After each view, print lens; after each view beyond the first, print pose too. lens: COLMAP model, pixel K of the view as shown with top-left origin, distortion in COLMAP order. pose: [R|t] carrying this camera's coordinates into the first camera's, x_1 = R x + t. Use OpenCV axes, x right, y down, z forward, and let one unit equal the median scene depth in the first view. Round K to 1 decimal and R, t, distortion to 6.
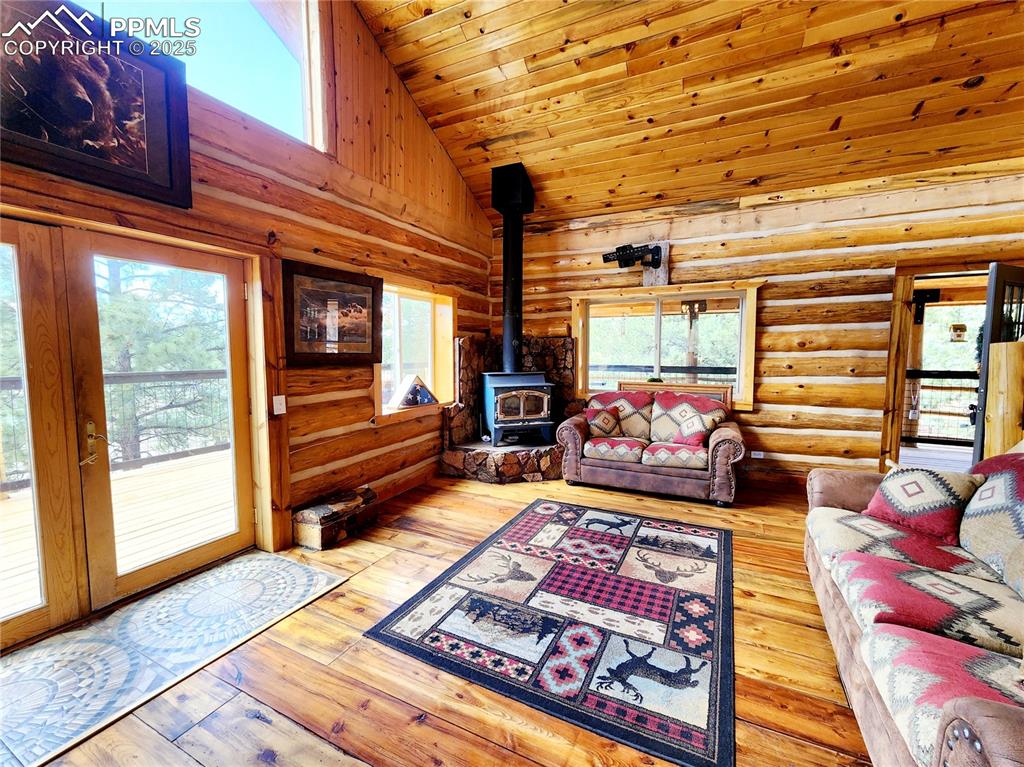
lens RADIAL K [[428.0, 0, 506.4], [0, 428.0, 385.6], [0, 0, 1]] dist [-0.001127, 0.000465]
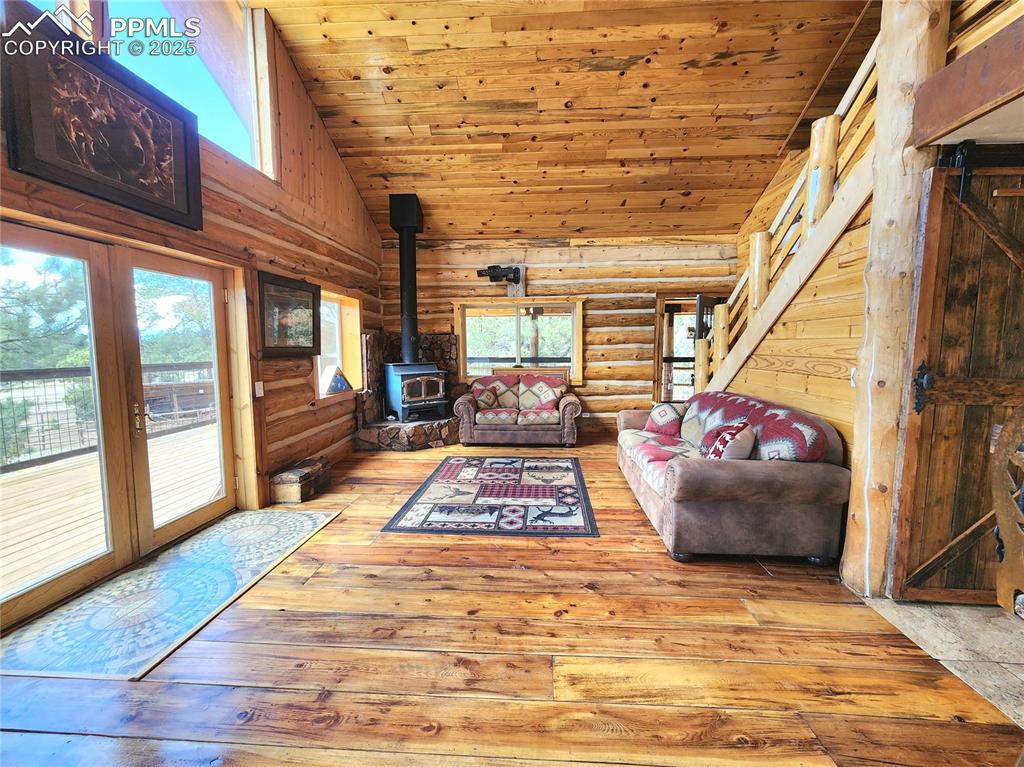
lens RADIAL K [[428.0, 0, 509.5], [0, 428.0, 386.2], [0, 0, 1]] dist [-0.001127, 0.000465]
pose [[0.924481, -0.040361, 0.379085, -0.277666], [0.035888, 0.999178, 0.018861, 0.032678], [-0.379534, -0.003832, 0.925170, -0.345861]]
